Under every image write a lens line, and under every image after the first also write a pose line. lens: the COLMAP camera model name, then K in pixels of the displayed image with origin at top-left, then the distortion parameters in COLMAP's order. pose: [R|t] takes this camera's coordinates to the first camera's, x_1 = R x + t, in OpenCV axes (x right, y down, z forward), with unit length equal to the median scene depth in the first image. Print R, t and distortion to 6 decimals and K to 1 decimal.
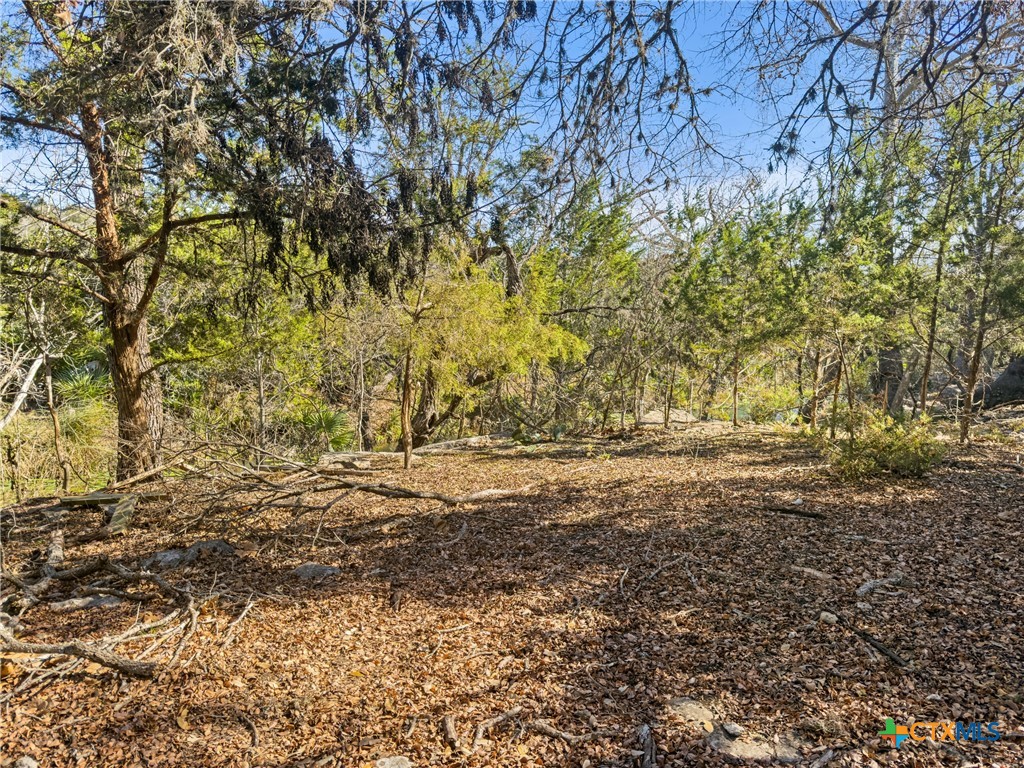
lens RADIAL K [[719.5, 0, 513.3], [0, 719.5, 378.5], [0, 0, 1]] dist [-0.018717, 0.009467]
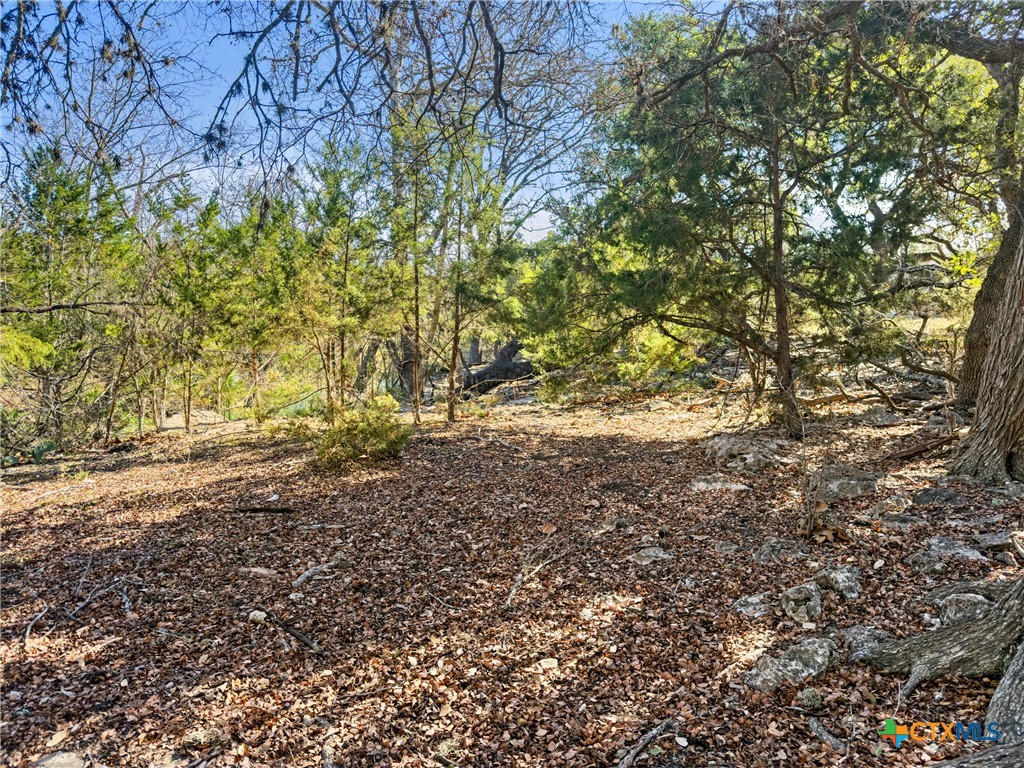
lens RADIAL K [[719.5, 0, 516.9], [0, 719.5, 388.6], [0, 0, 1]] dist [-0.018717, 0.009467]
pose [[0.832717, -0.069971, 0.549260, 0.173272], [0.056651, 0.997544, 0.041193, -0.003988], [-0.550793, -0.003186, 0.834636, -0.031903]]
